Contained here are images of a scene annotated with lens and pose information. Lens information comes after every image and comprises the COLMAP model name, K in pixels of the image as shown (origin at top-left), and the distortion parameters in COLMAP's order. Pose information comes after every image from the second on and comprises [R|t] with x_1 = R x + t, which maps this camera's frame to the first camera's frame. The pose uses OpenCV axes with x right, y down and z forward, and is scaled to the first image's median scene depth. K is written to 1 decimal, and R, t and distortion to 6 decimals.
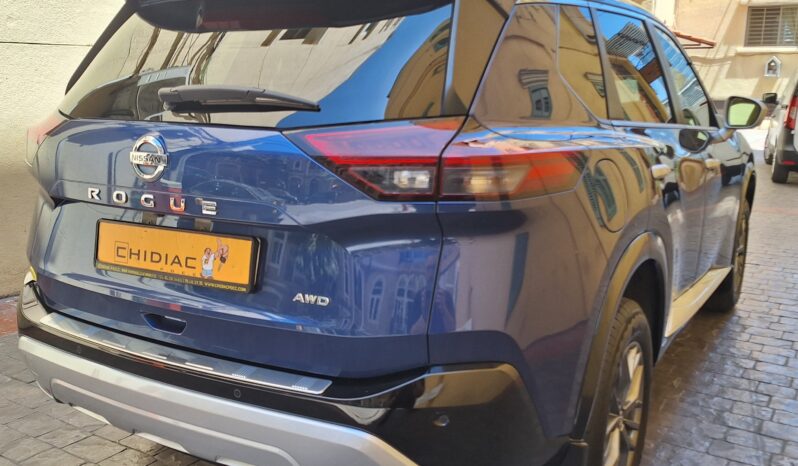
lens RADIAL K [[600.1, 0, 400.6], [0, 600.1, 229.1], [0, 0, 1]] dist [0.006500, -0.011546]
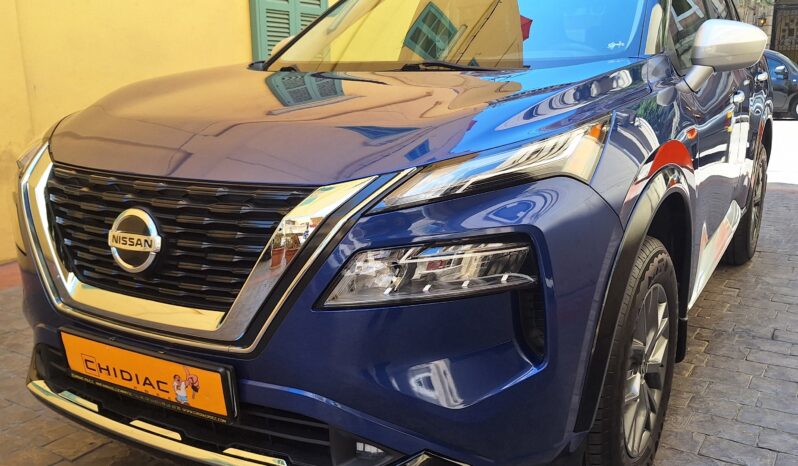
lens RADIAL K [[600.1, 0, 398.7], [0, 600.1, 238.0], [0, 0, 1]] dist [0.006500, -0.011546]
pose [[0.990343, -0.127365, -0.054770, 0.084331], [0.137589, 0.951486, 0.275215, -0.359098], [0.017060, -0.280093, 0.959821, 0.191115]]
